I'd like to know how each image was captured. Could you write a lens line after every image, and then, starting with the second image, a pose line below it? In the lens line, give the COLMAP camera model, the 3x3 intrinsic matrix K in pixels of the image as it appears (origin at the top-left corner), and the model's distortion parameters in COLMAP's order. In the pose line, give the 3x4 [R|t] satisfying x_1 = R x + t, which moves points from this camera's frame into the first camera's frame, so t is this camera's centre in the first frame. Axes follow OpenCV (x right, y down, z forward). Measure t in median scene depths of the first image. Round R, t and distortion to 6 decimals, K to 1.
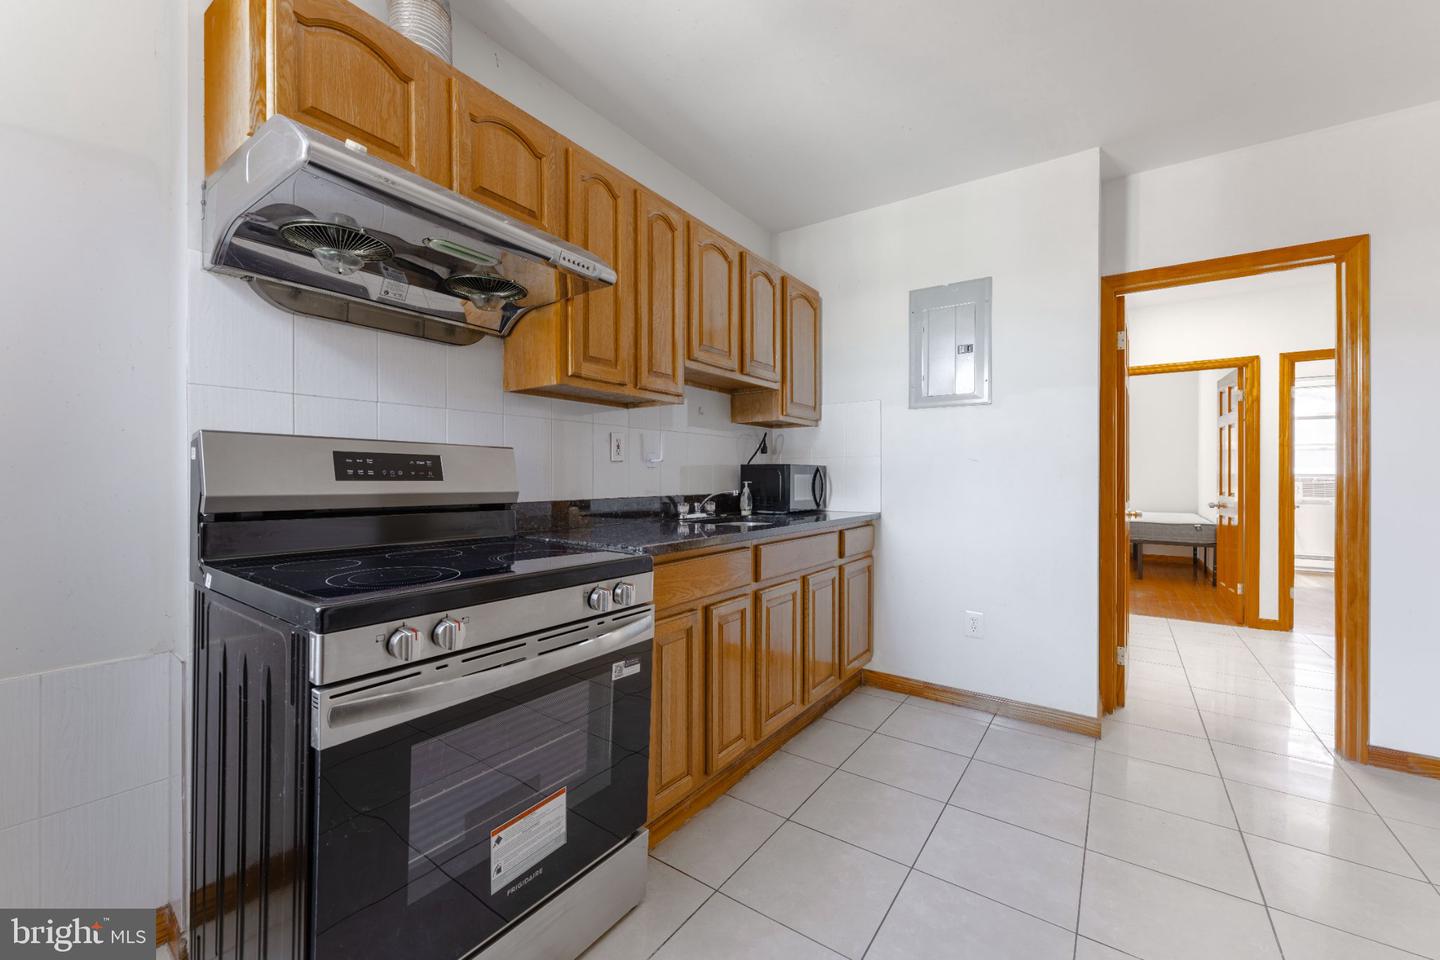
lens RADIAL K [[574.5, 0, 717.5], [0, 574.5, 473.0], [0, 0, 1]] dist [0.000385, -0.000309]
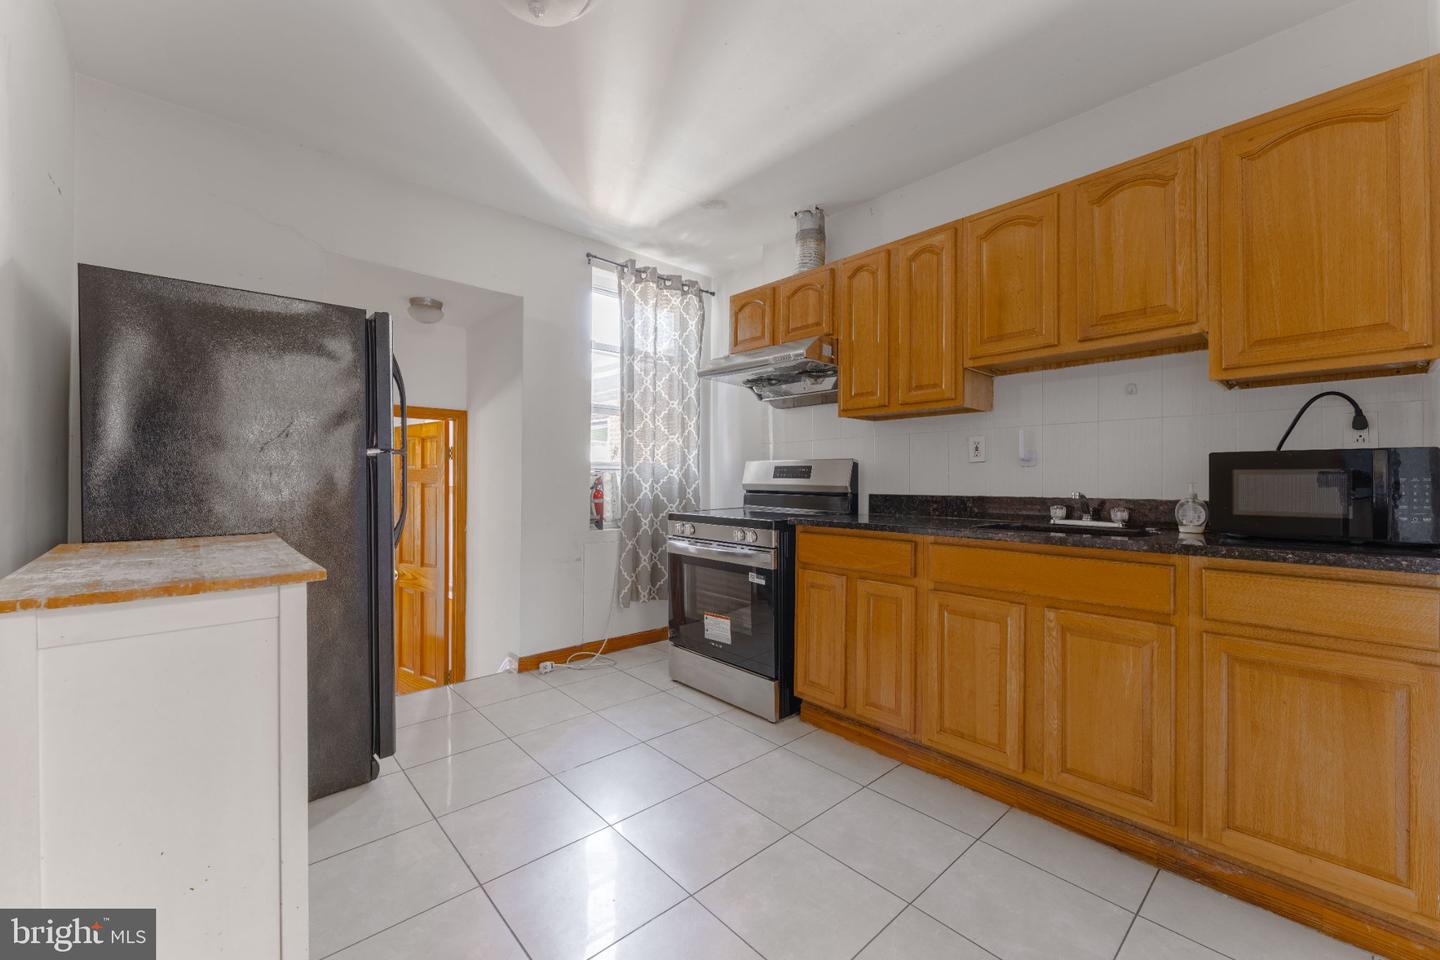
lens RADIAL K [[574.5, 0, 715.6], [0, 574.5, 475.8], [0, 0, 1]] dist [0.000385, -0.000309]
pose [[-0.226044, -0.015151, -0.973999, 0.862343], [-0.001136, 0.999882, -0.015290, 0.019991], [0.974116, -0.002350, -0.226035, 0.664708]]
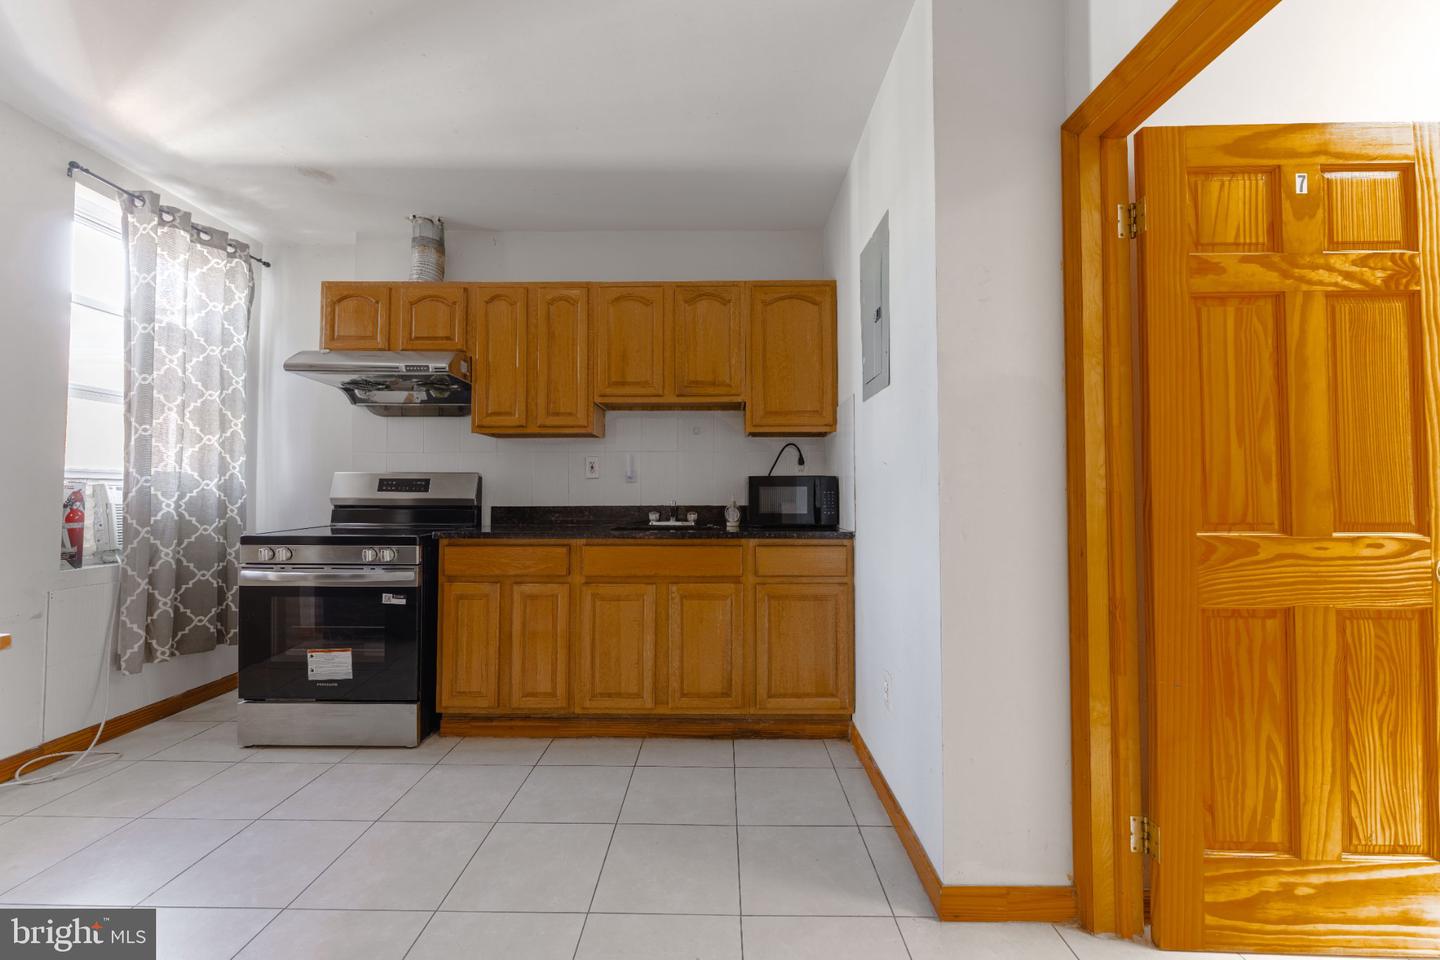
lens RADIAL K [[574.5, 0, 716.9], [0, 574.5, 475.6], [0, 0, 1]] dist [0.000385, -0.000309]
pose [[0.566503, -0.033607, -0.823374, 0.942786], [0.007627, 0.999339, -0.035542, 0.019623], [0.824024, 0.013855, 0.566385, 0.421054]]
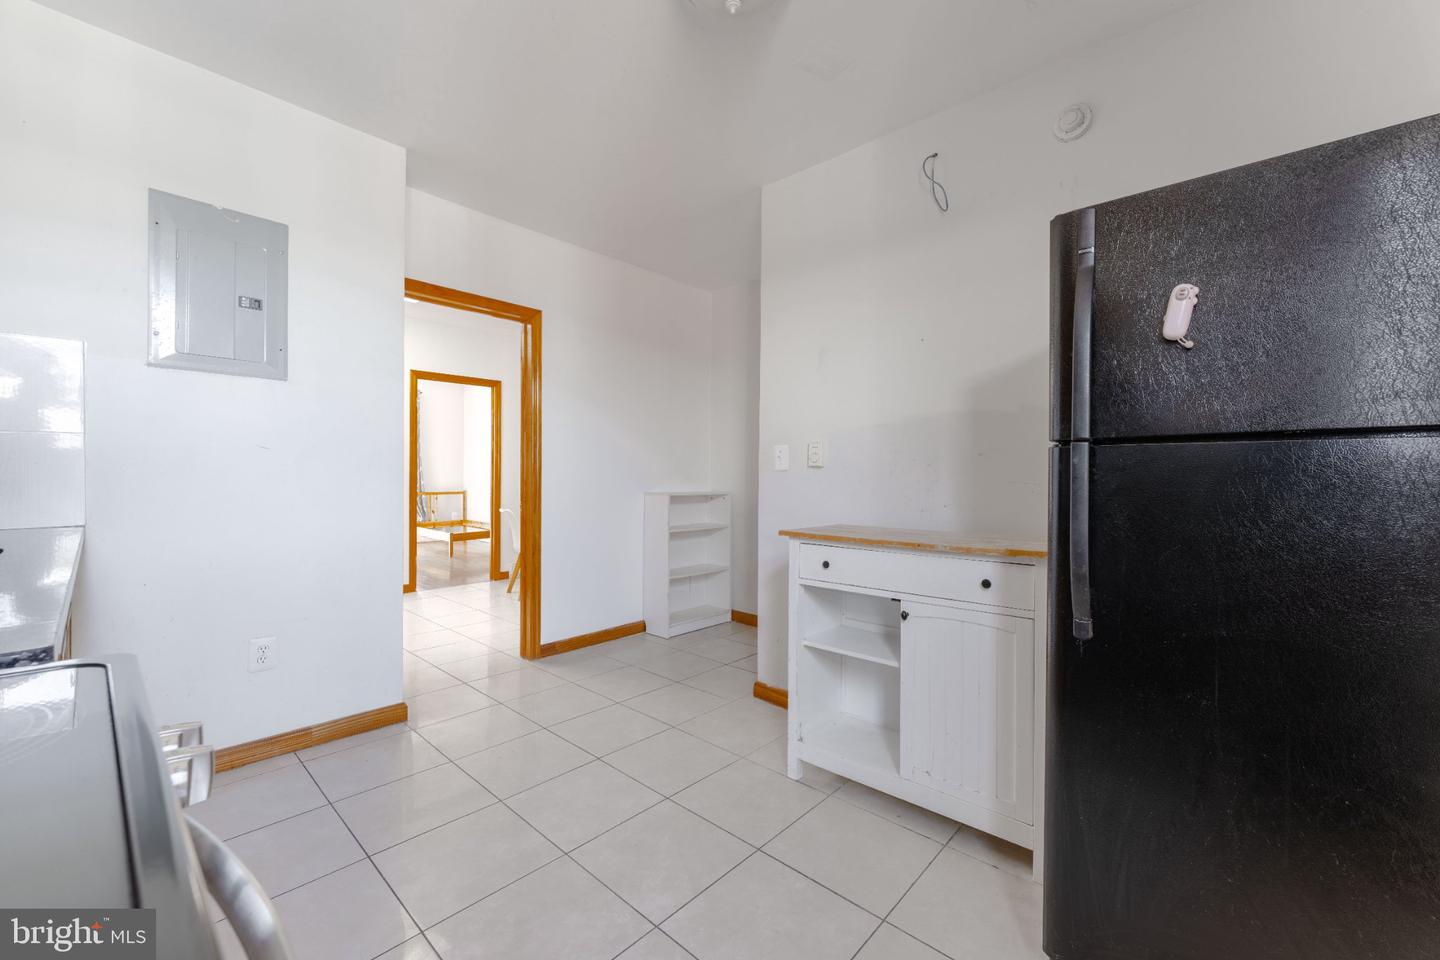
lens RADIAL K [[574.5, 0, 723.1], [0, 574.5, 478.5], [0, 0, 1]] dist [0.000385, -0.000309]
pose [[0.121243, -0.011533, 0.992556, -0.266070], [-0.013638, 0.999819, 0.013284, 0.001010], [-0.992529, -0.015147, 0.121064, 0.276510]]
